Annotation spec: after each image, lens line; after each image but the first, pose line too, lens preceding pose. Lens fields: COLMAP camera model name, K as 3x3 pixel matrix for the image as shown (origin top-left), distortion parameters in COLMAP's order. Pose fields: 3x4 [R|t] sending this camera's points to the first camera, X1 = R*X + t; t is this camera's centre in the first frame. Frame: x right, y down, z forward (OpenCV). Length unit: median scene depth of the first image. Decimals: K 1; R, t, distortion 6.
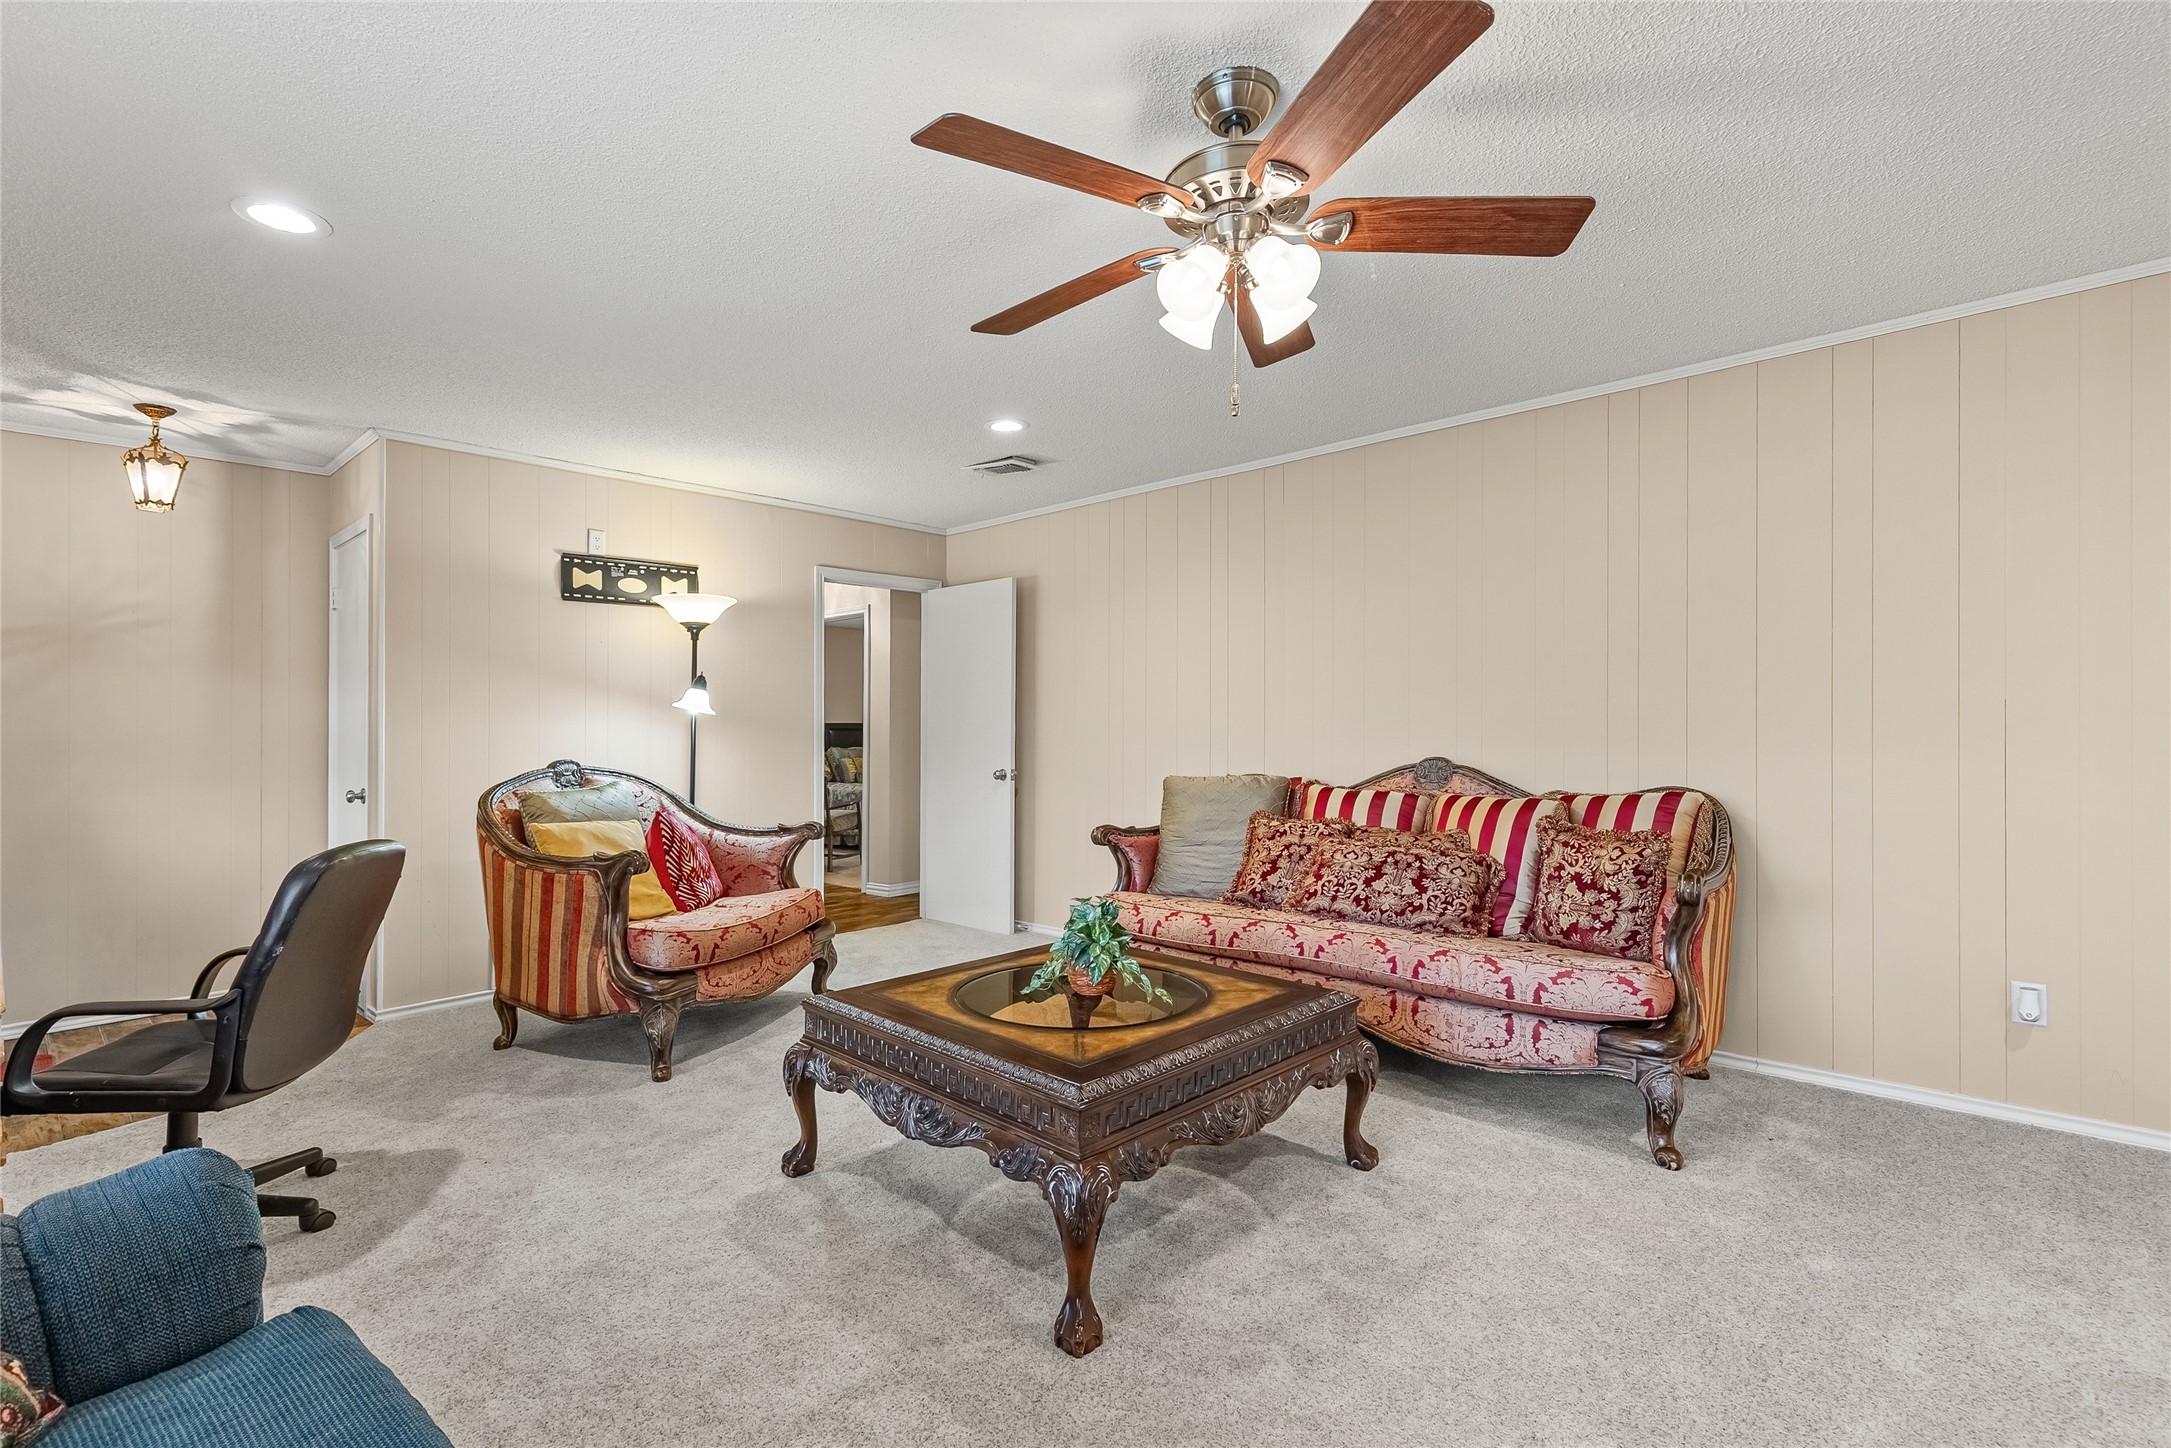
lens RADIAL K [[977.6, 0, 1083.5], [0, 977.6, 732.6], [0, 0, 1]] dist [0.003266, 0.000126]
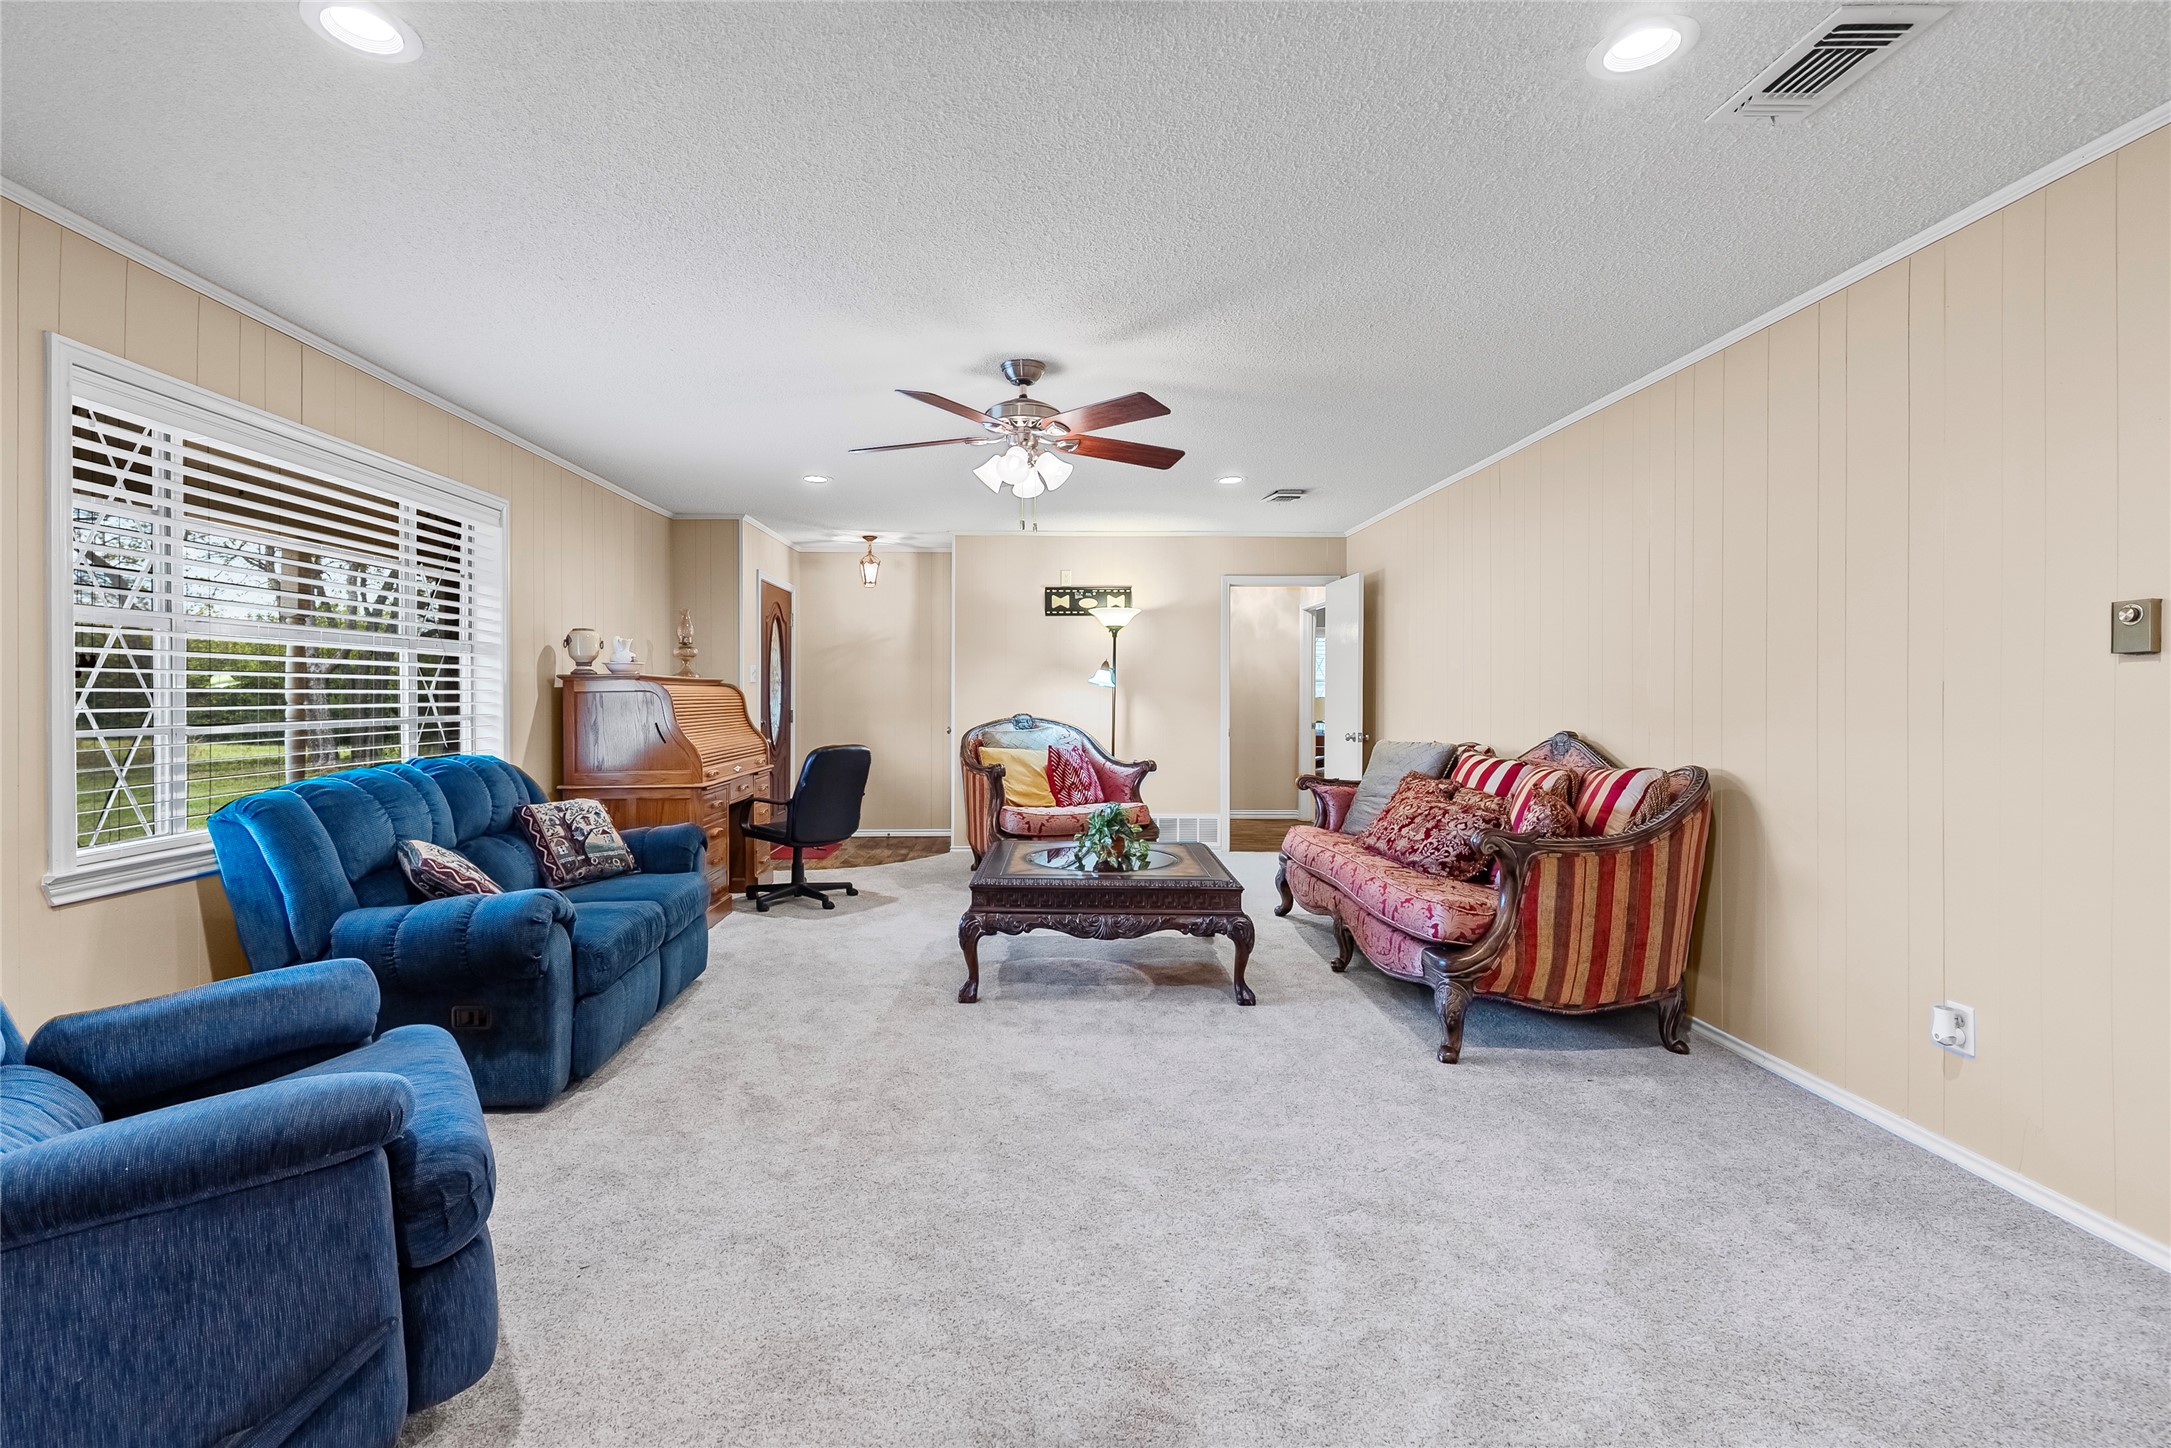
lens RADIAL K [[977.6, 0, 1080.9], [0, 977.6, 707.4], [0, 0, 1]] dist [0.003266, 0.000126]
pose [[0.708224, 0.021118, -0.705672, 0.712348], [-0.015745, 0.999776, 0.014118, -0.007264], [0.705813, 0.001112, 0.708398, -0.122627]]
